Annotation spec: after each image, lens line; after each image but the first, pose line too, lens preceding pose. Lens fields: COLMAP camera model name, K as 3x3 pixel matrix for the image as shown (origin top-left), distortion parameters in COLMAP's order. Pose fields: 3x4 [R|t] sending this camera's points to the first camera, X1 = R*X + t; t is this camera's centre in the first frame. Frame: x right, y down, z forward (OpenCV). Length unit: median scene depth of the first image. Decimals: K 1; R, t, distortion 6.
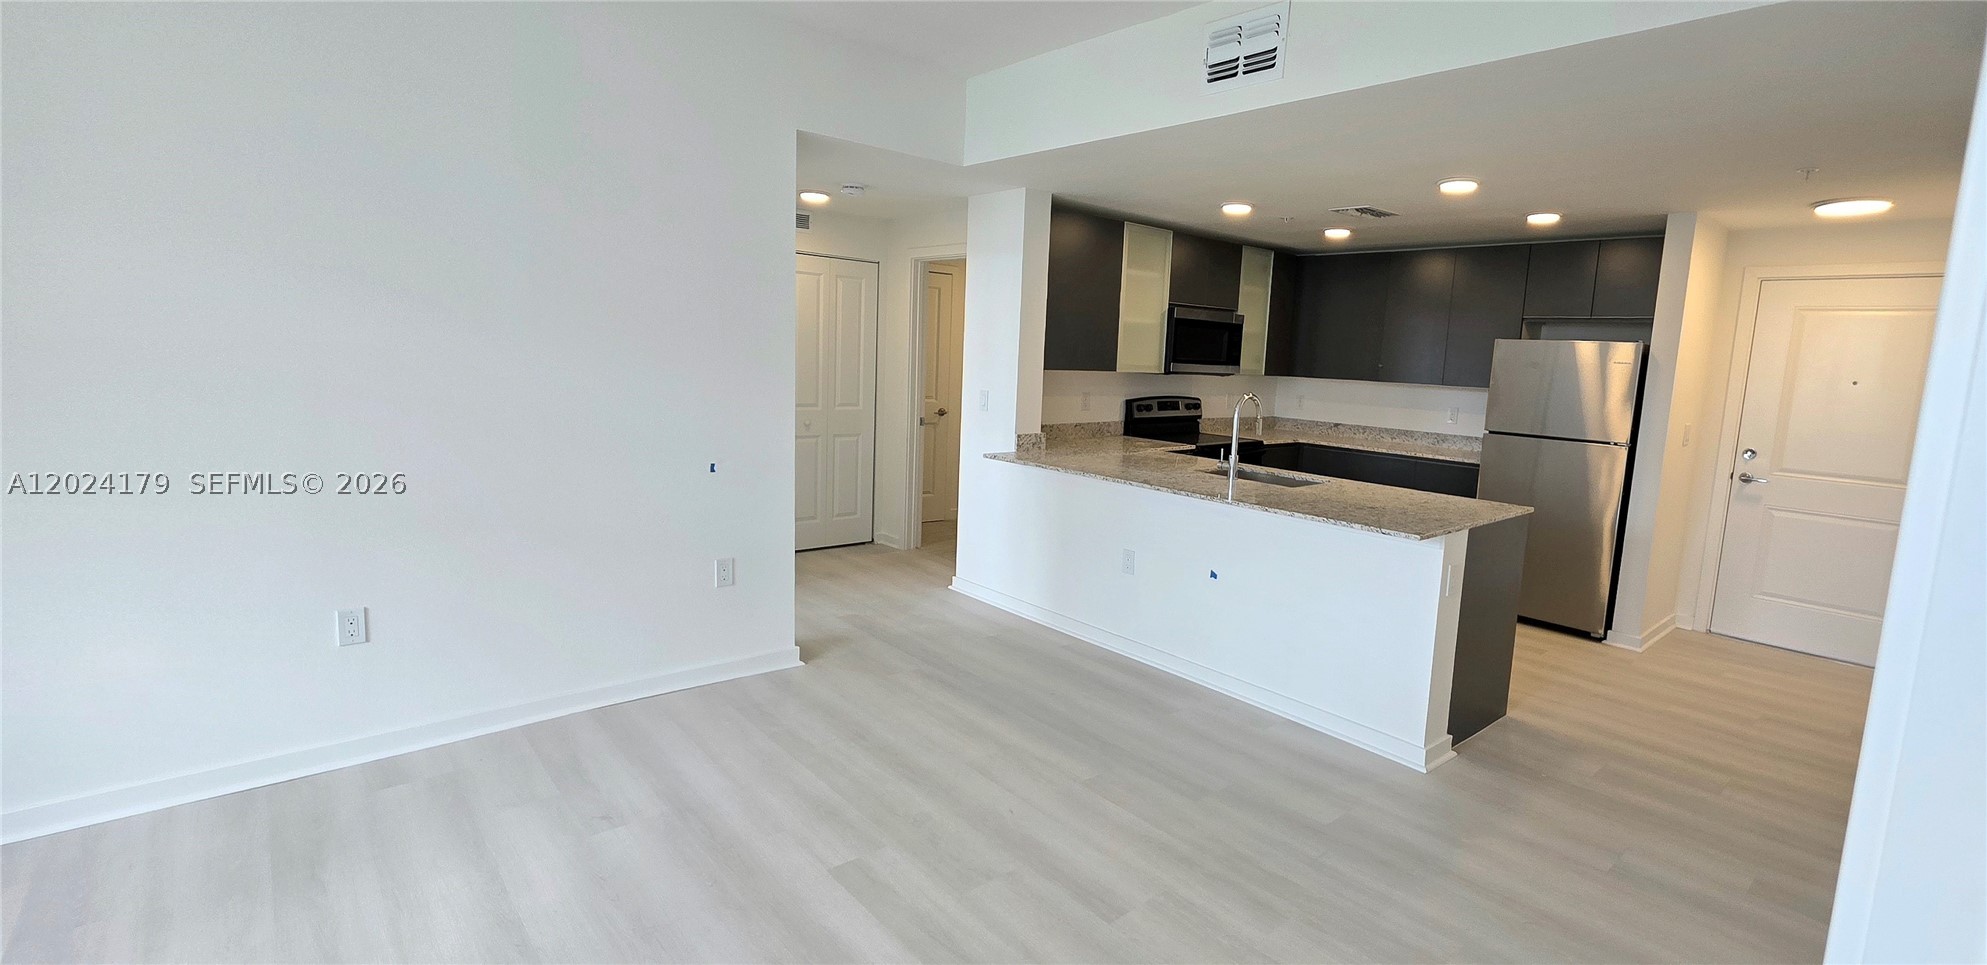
lens RADIAL K [[896.2, 0, 1037.7], [0, 896.2, 471.3], [0, 0, 1]] dist [-0.002156, 0.000228]
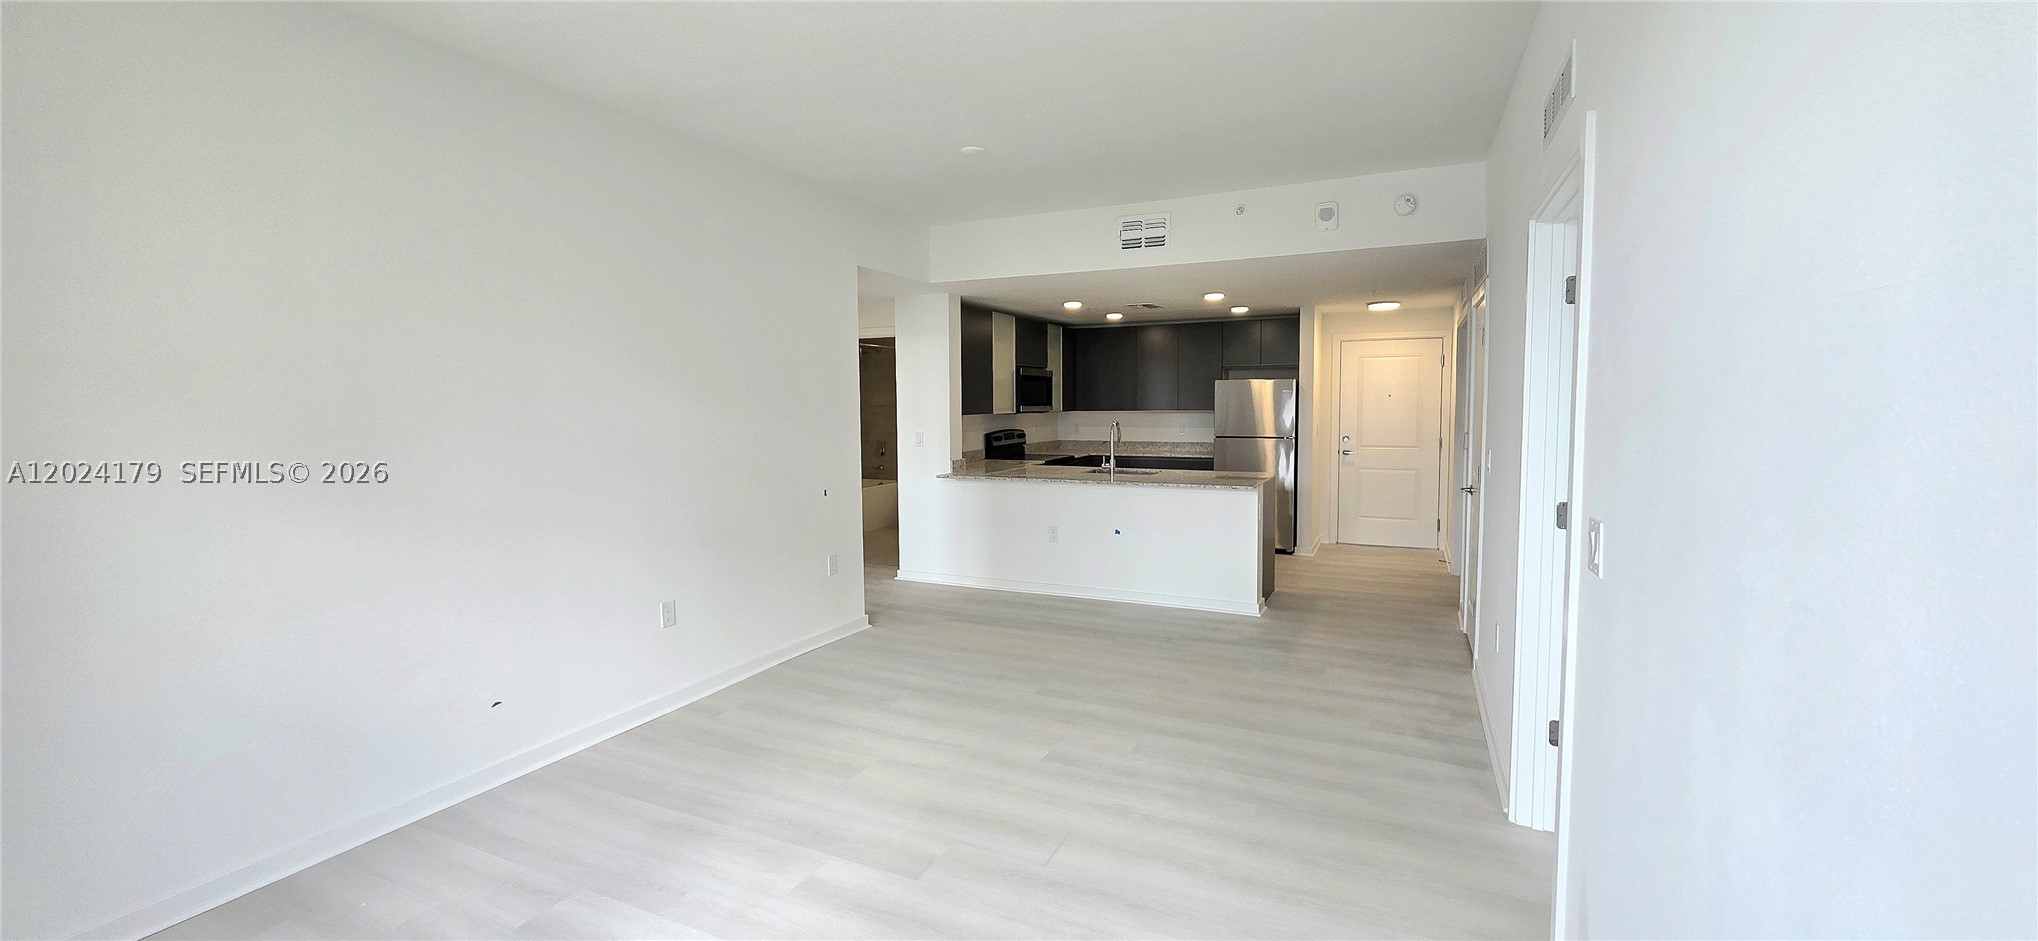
lens RADIAL K [[829.6, 0, 1026.6], [0, 829.6, 456.0], [0, 0, 1]] dist [-0.003650, 0.000252]
pose [[0.922537, -0.078562, 0.377827, -0.399342], [0.101689, 0.993945, -0.041622, 0.018761], [-0.372270, 0.076818, 0.924940, -0.270661]]
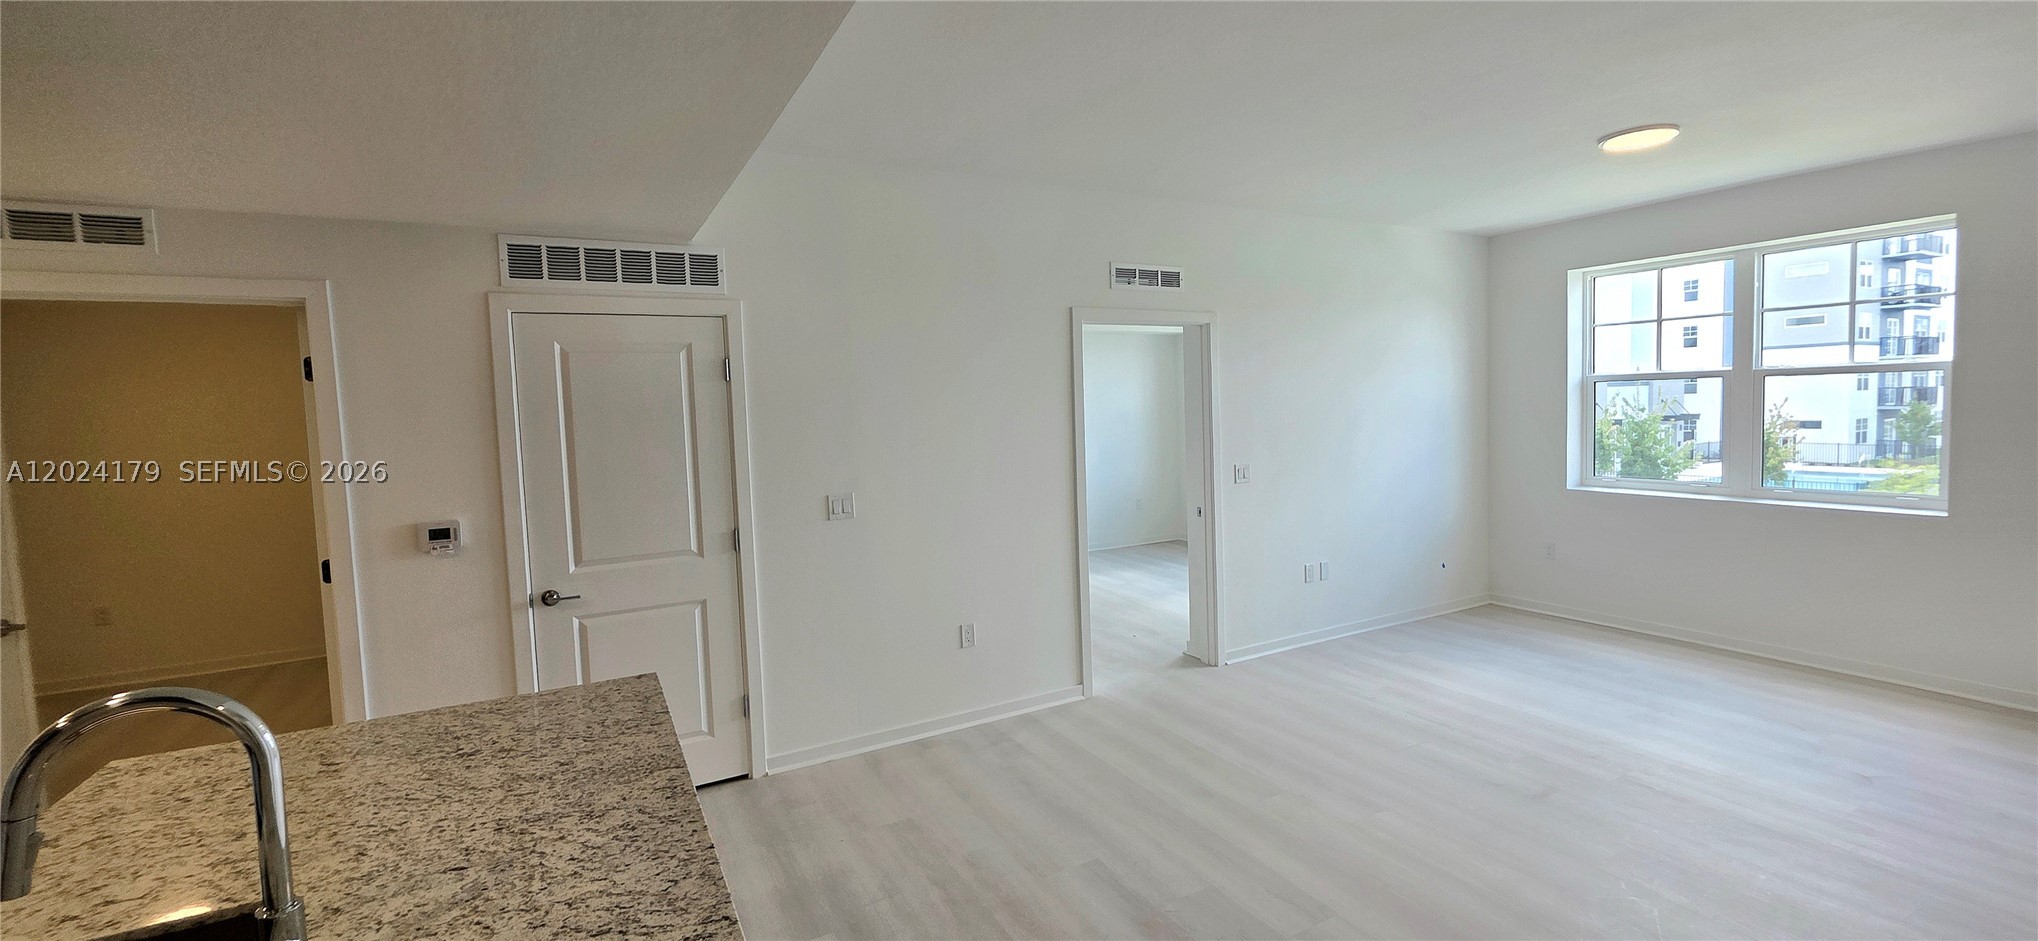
lens RADIAL K [[829.6, 0, 1027.3], [0, 829.6, 467.5], [0, 0, 1]] dist [-0.003650, 0.000252]
pose [[-0.973224, -0.033421, 0.227416, -0.031780], [0.017966, 0.975286, 0.220213, -0.155434], [-0.229155, 0.218403, -0.948572, 0.935867]]
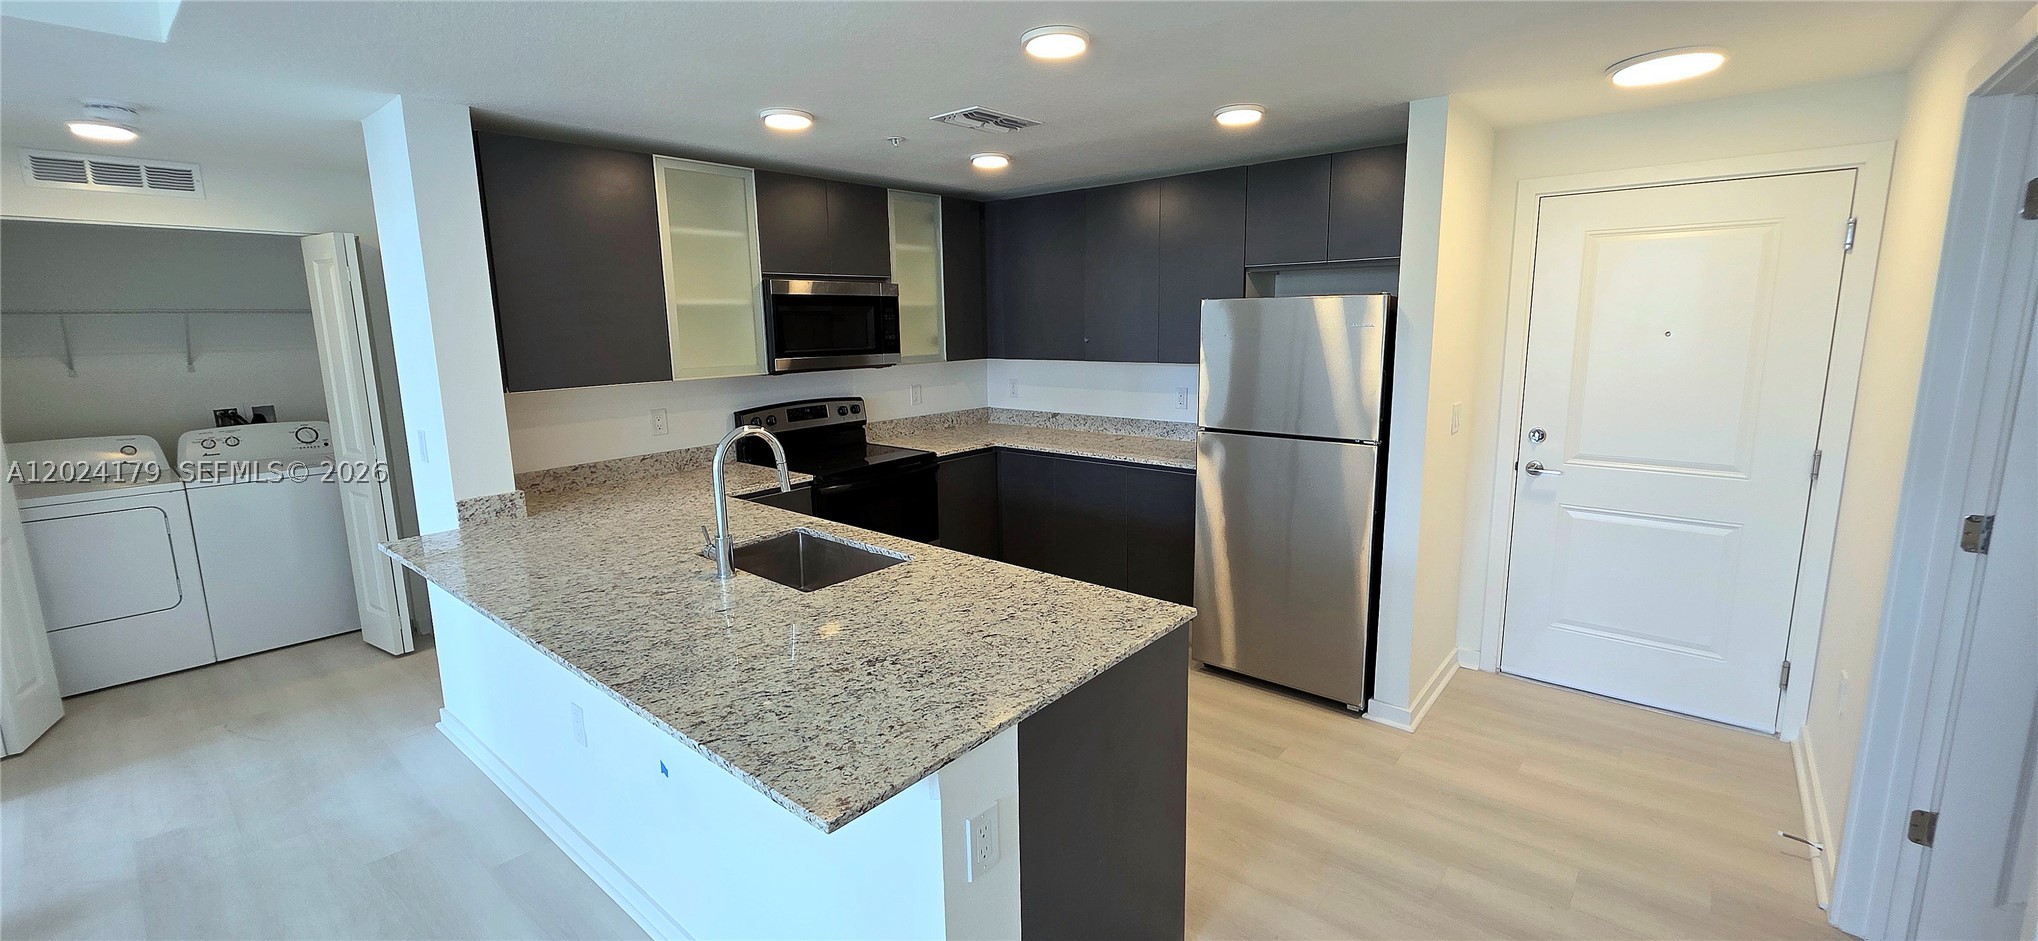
lens RADIAL K [[829.6, 0, 1022.4], [0, 829.6, 462.3], [0, 0, 1]] dist [-0.003650, 0.000252]
pose [[0.989310, -0.083194, 0.119766, 0.286619], [0.078492, 0.995967, 0.043465, -0.059630], [-0.122899, -0.033600, 0.991850, 0.366852]]
